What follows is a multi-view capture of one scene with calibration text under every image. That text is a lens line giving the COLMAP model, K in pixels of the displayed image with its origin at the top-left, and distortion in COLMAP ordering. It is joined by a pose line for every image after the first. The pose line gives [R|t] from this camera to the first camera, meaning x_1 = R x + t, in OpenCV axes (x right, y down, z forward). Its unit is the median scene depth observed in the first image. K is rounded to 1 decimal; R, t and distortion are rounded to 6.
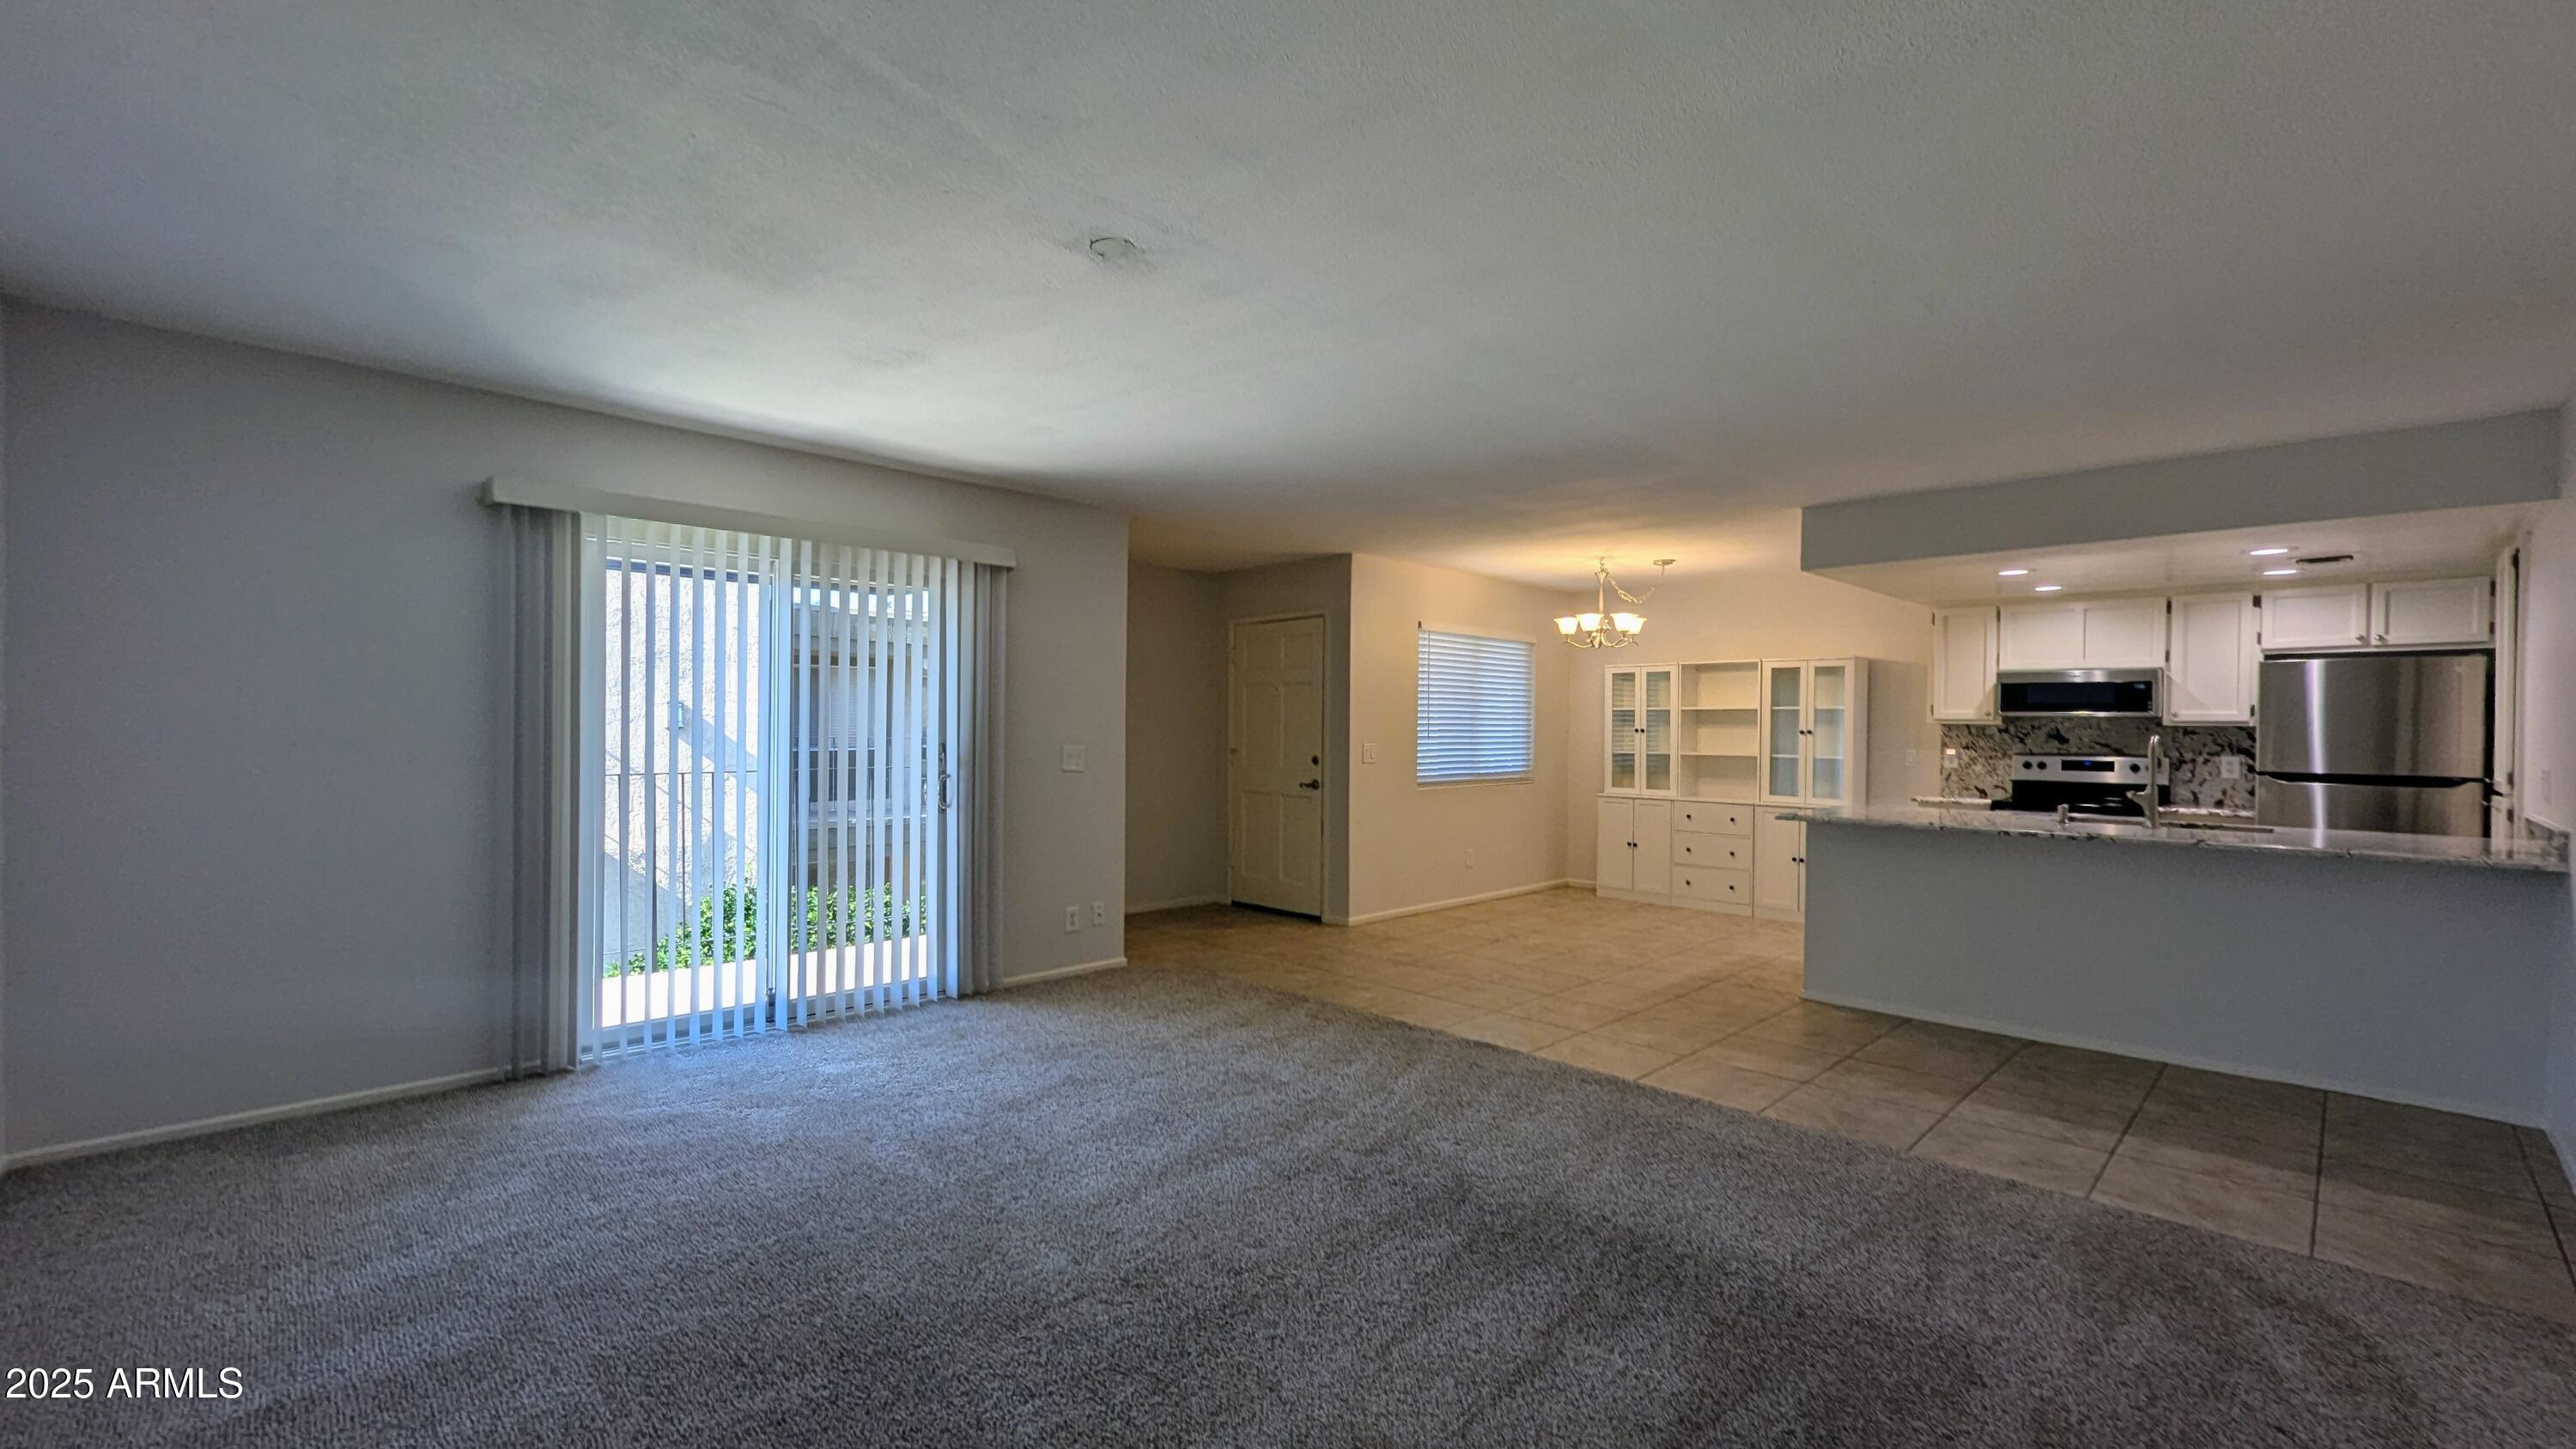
lens RADIAL K [[1064.8, 0, 1292.9], [0, 1064.8, 729.7], [0, 0, 1]] dist [0.003519, 0.000569]
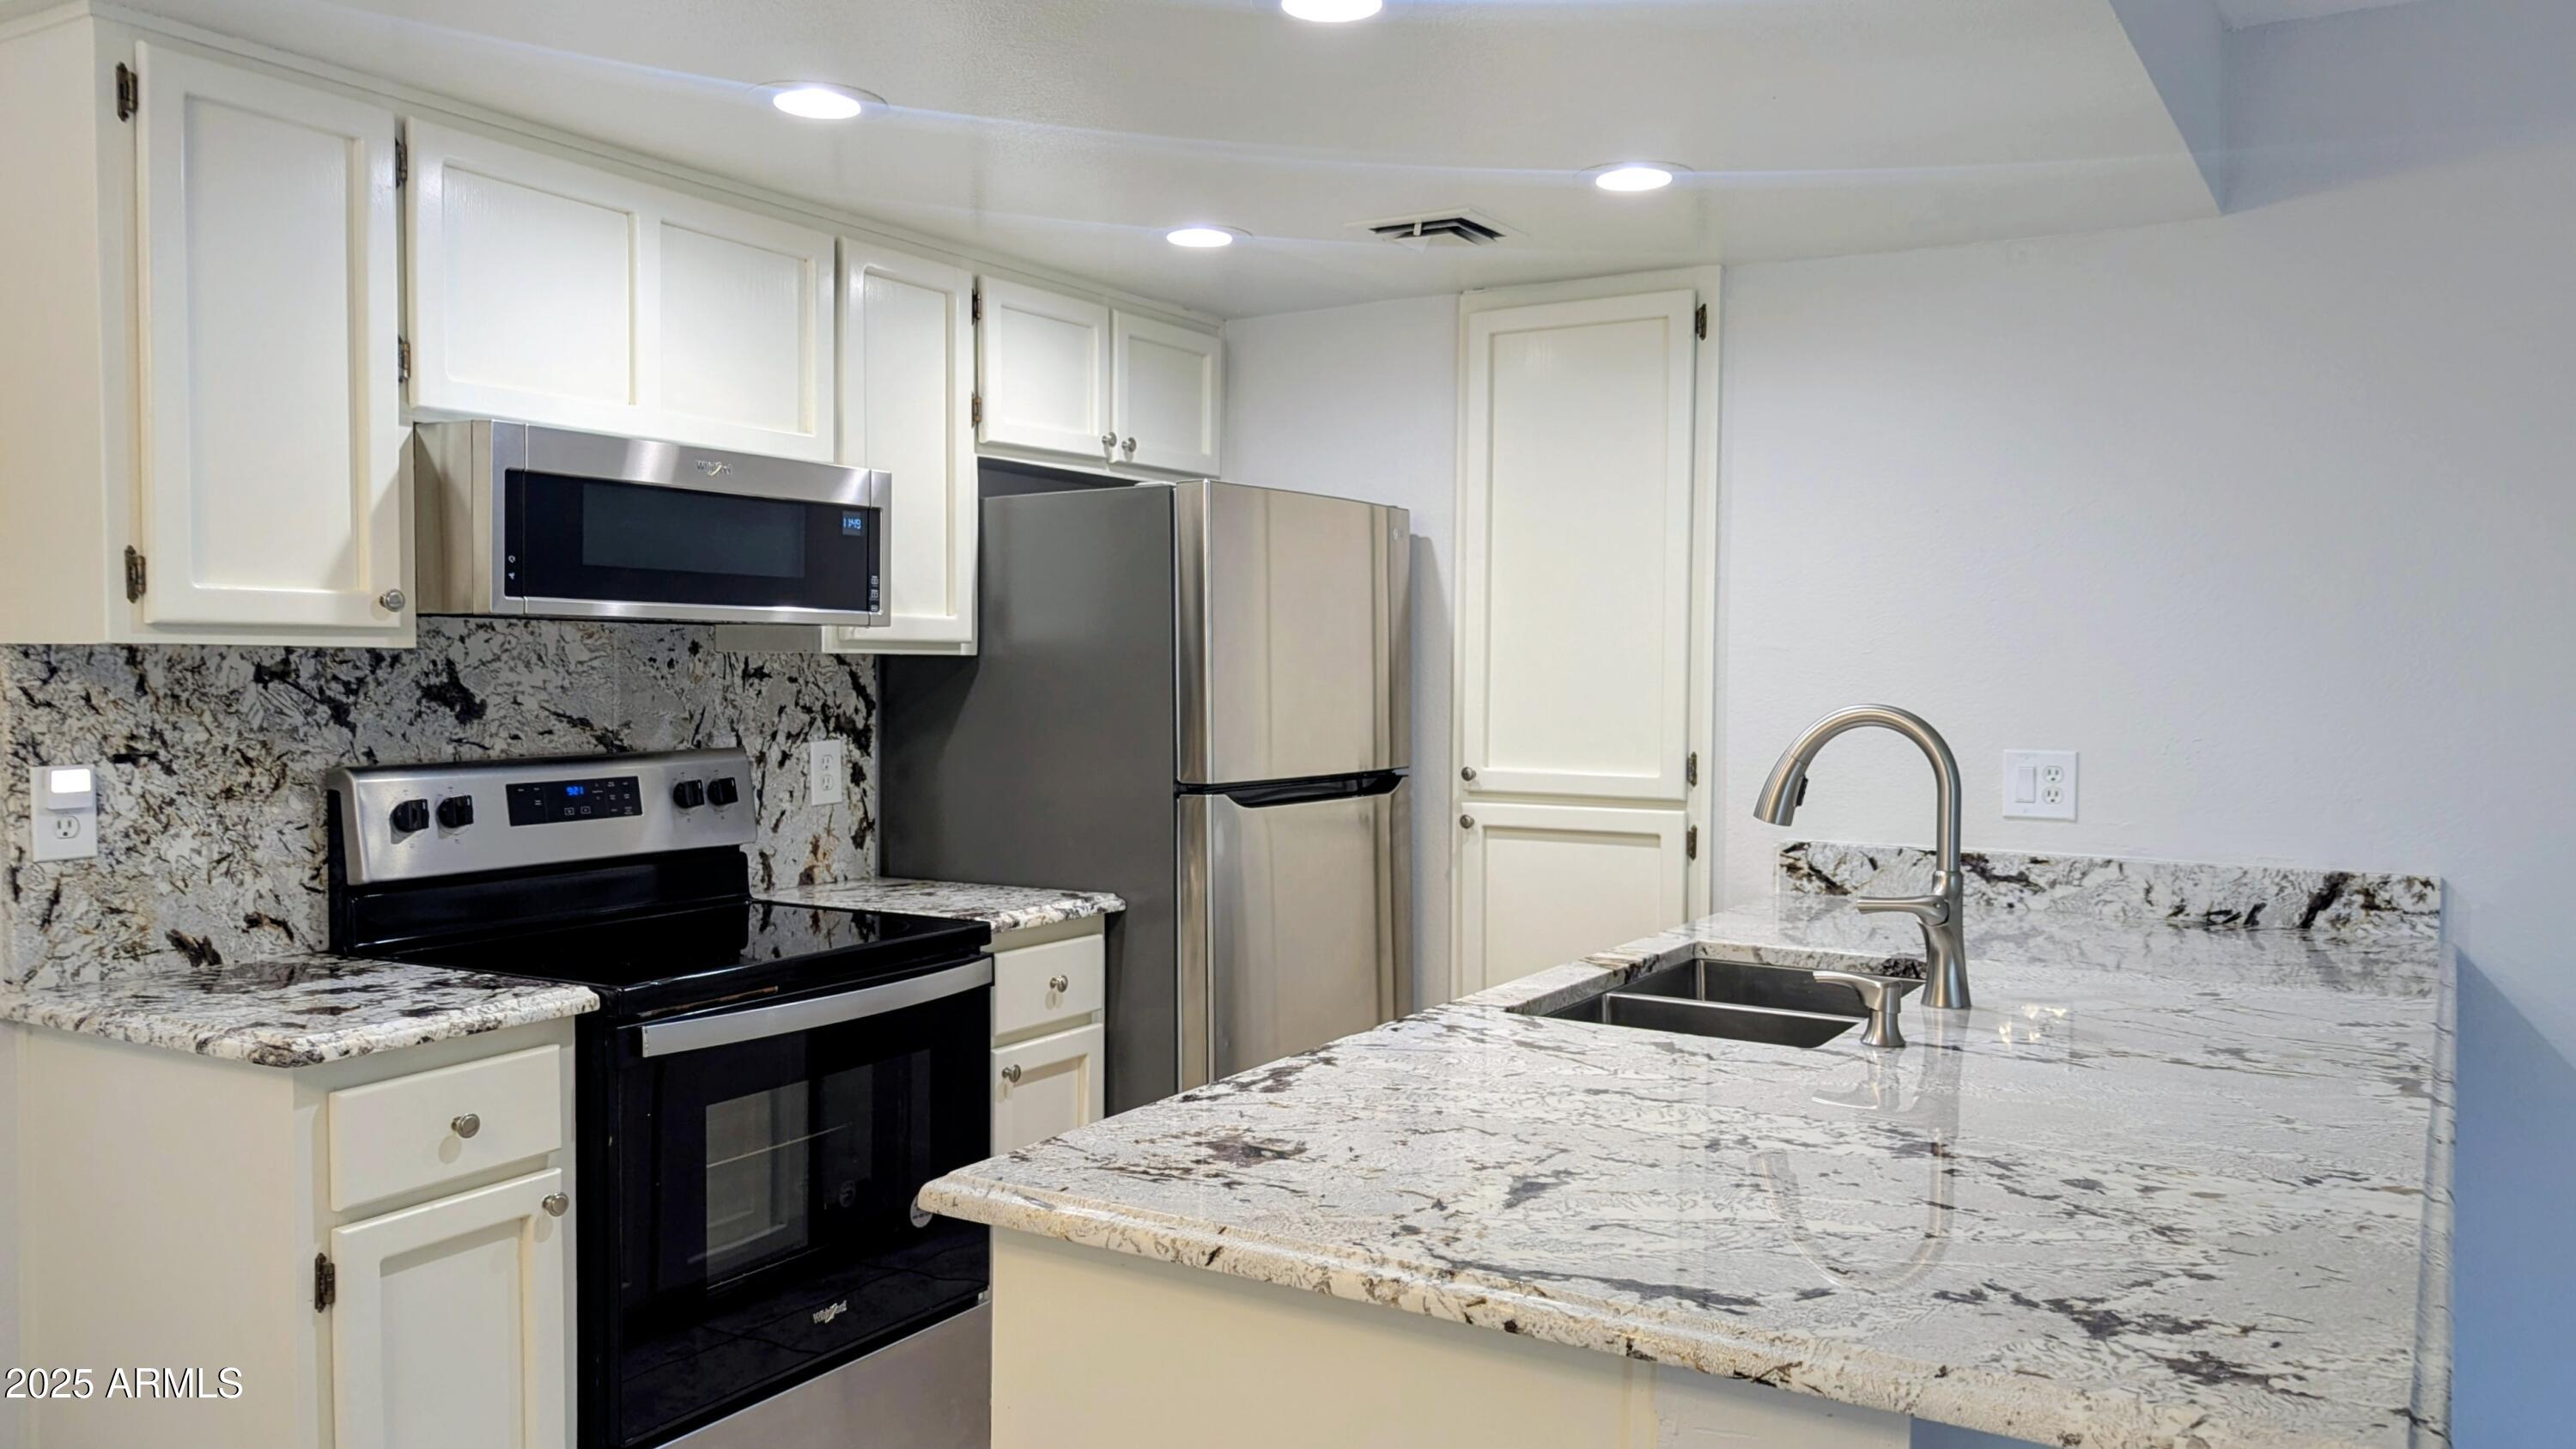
lens RADIAL K [[1902.1, 0, 1296.4], [0, 1902.1, 740.8], [0, 0, 1]] dist [0.049656, -0.037225]
pose [[-0.230234, -0.056217, 0.971510, 0.237756], [-0.008039, 0.998406, 0.055868, -0.010595], [-0.973102, 0.005053, -0.230319, 0.978778]]
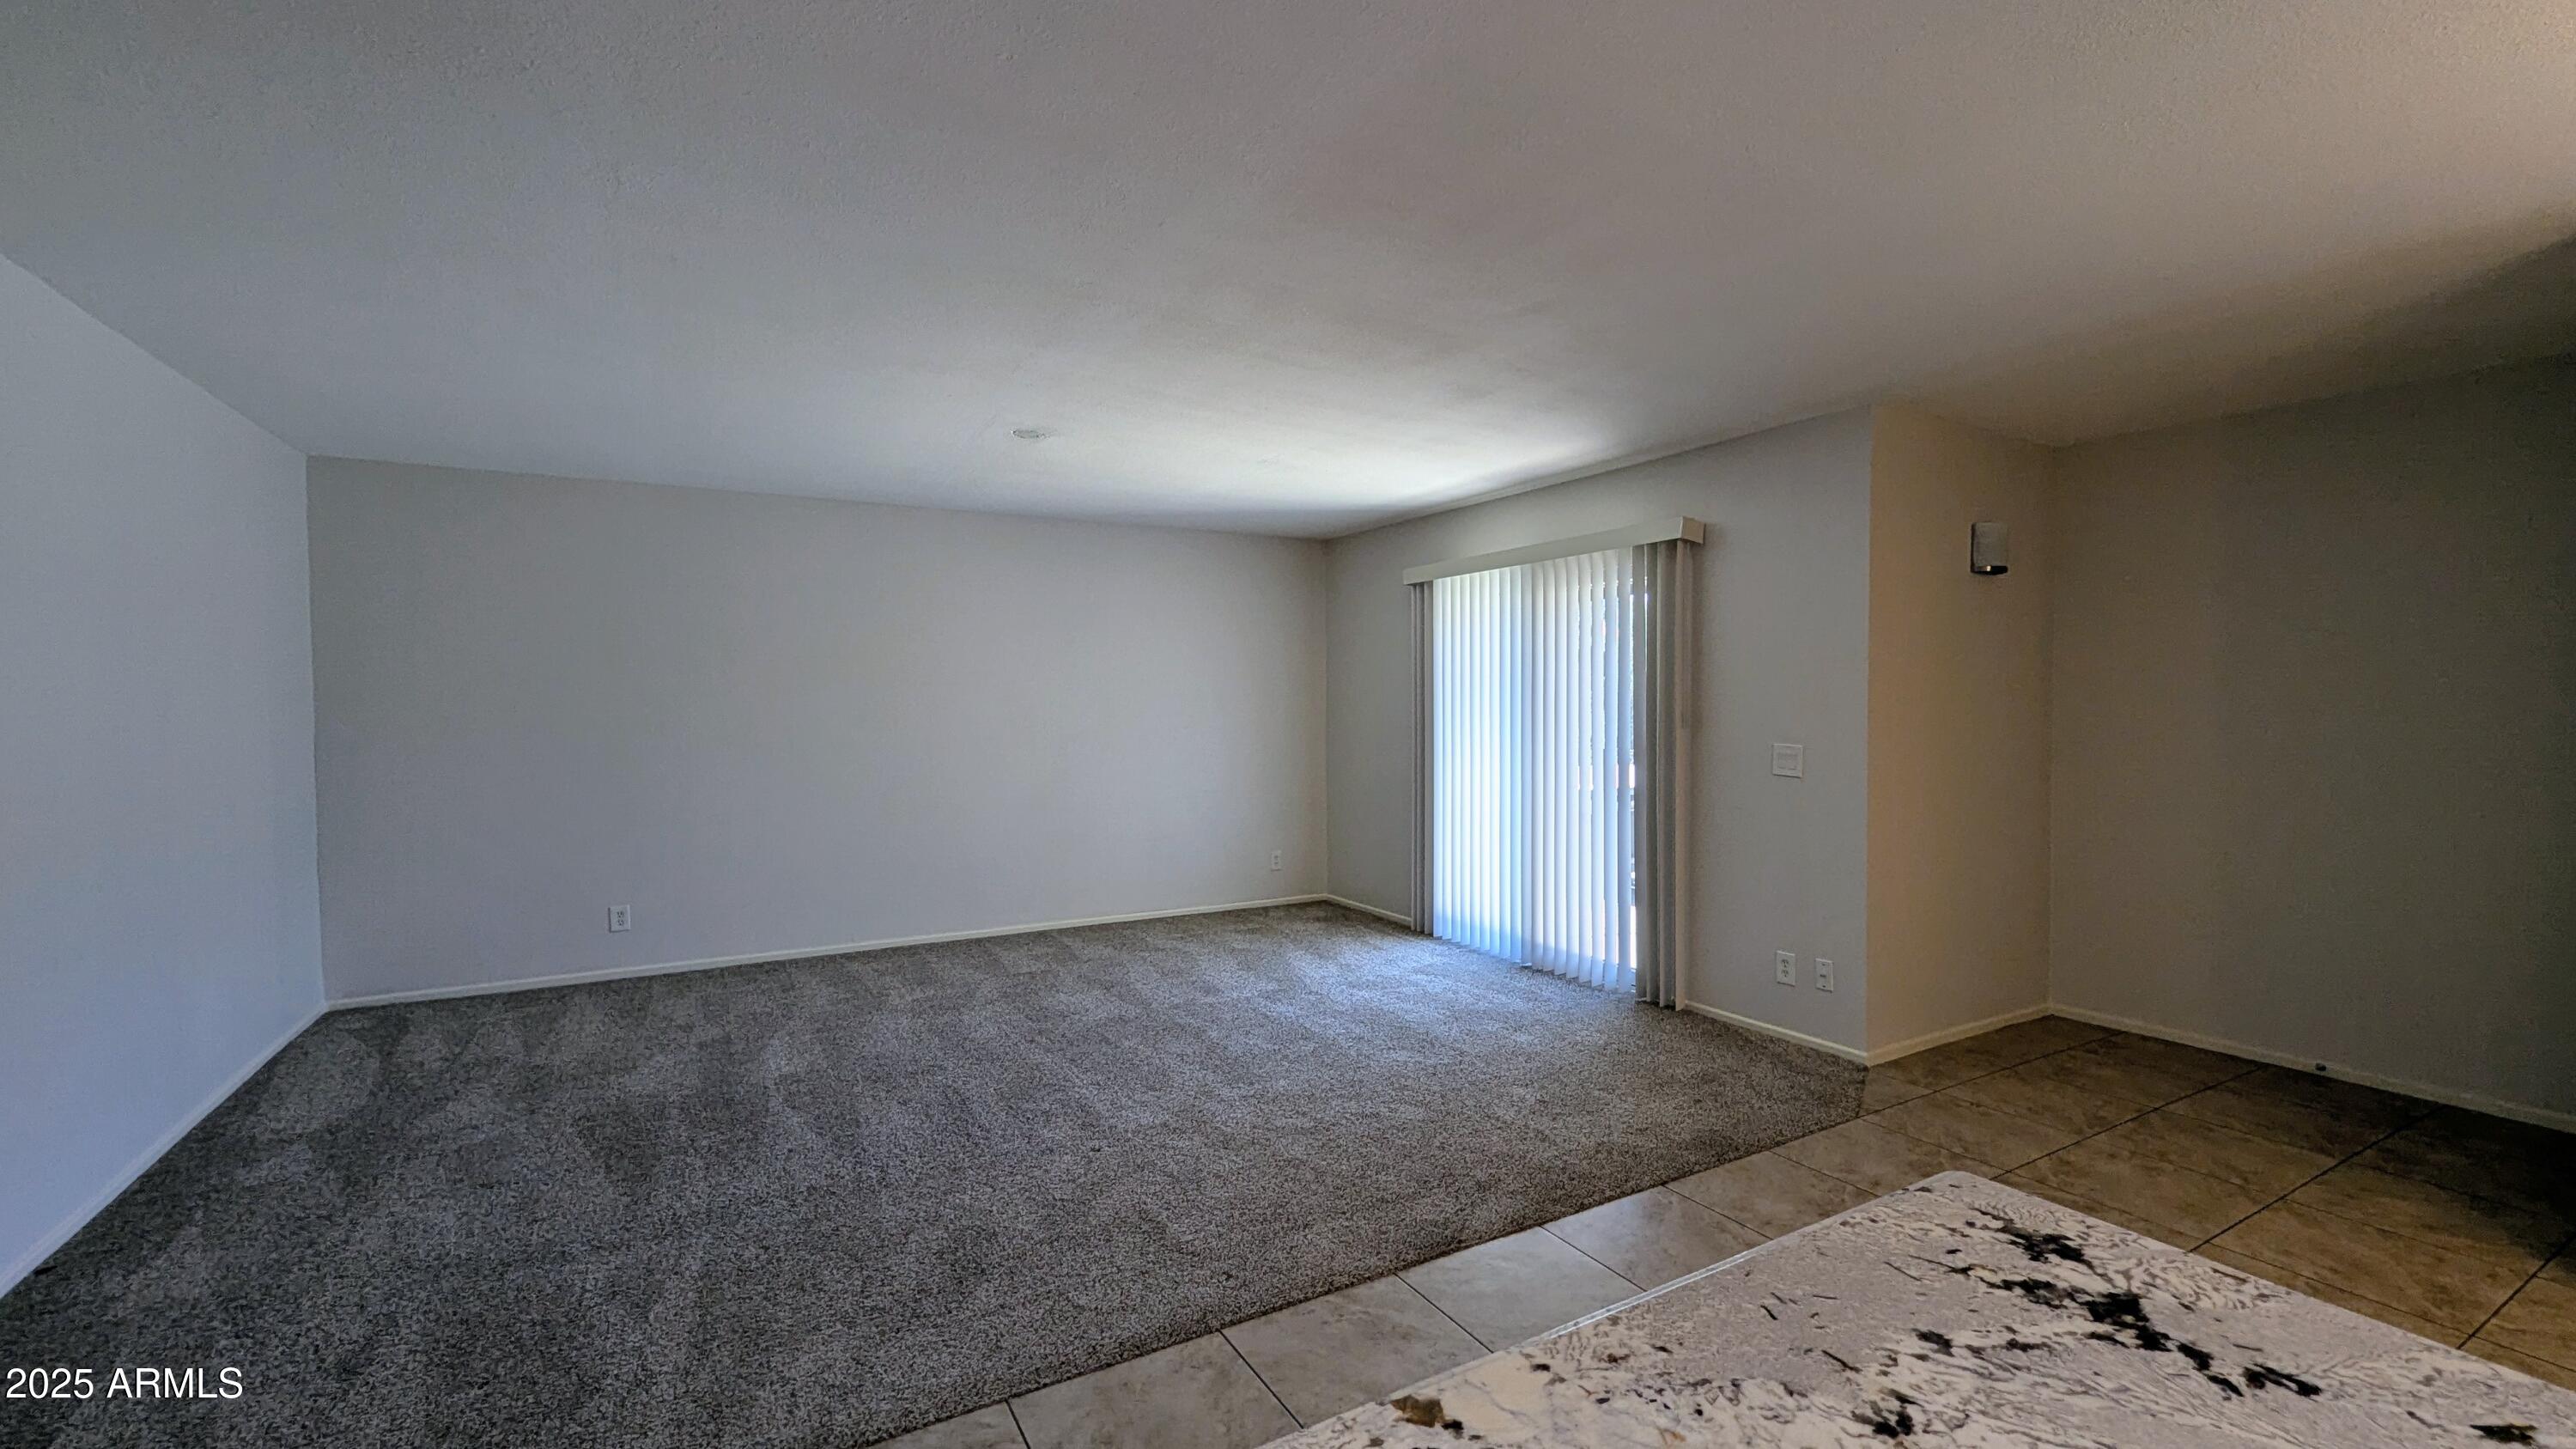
lens RADIAL K [[1068.4, 0, 1304.3], [0, 1068.4, 731.8], [0, 0, 1]] dist [-0.000504, -0.000069]
pose [[-0.264079, 0.014306, -0.964395, 0.569019], [-0.002099, 0.999879, 0.015407, -0.003848], [0.964499, 0.006093, -0.264018, 0.781713]]
